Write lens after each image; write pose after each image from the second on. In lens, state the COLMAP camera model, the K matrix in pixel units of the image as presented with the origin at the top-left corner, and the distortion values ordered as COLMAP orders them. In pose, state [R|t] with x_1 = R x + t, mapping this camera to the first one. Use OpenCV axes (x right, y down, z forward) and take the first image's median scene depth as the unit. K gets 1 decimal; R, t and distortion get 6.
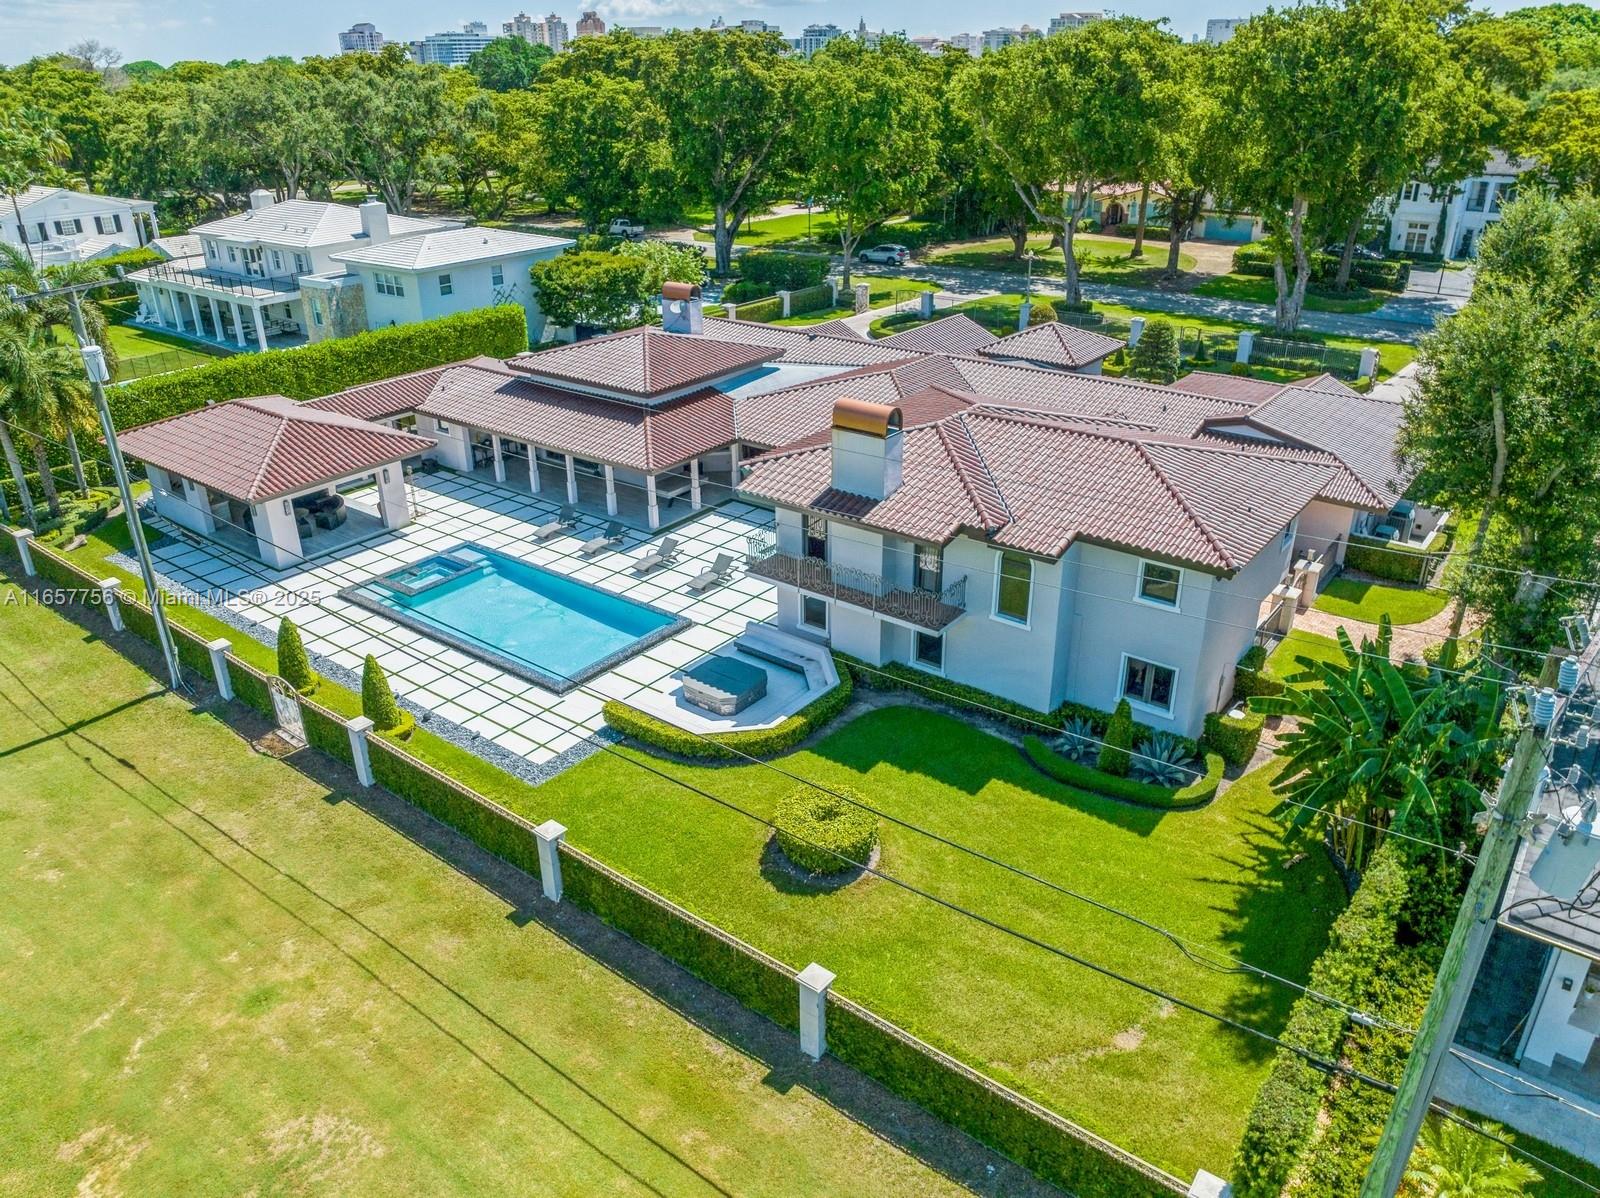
lens RADIAL K [[1146.9, 0, 800.0], [0, 1146.9, 599.0], [0, 0, 1]] dist [-0.044184, 0.003182]
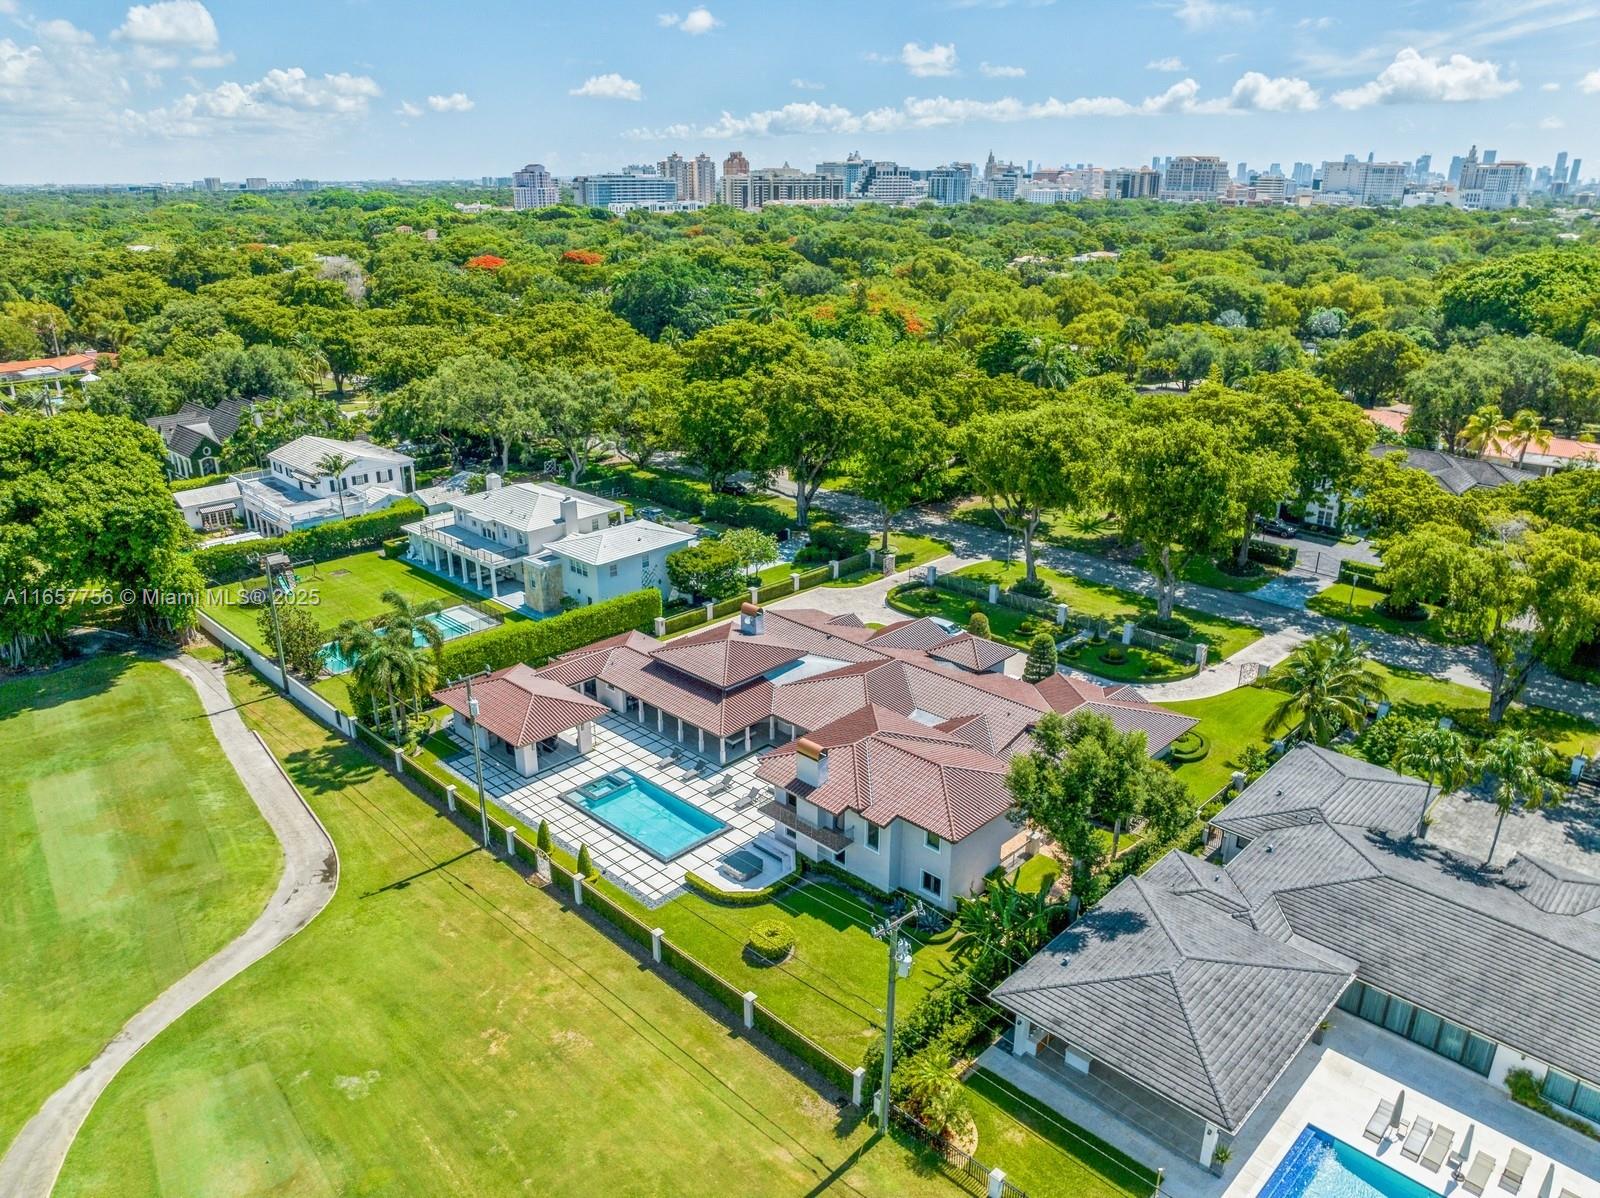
lens RADIAL K [[1119.5, 0, 800.0], [0, 1119.5, 599.0], [0, 0, 1]] dist [-0.033450, -0.004186]
pose [[0.993671, 0.051990, -0.099574, 0.178195], [-0.059997, 0.995053, -0.079187, -0.209893], [0.094964, 0.084660, 0.991874, -0.875010]]
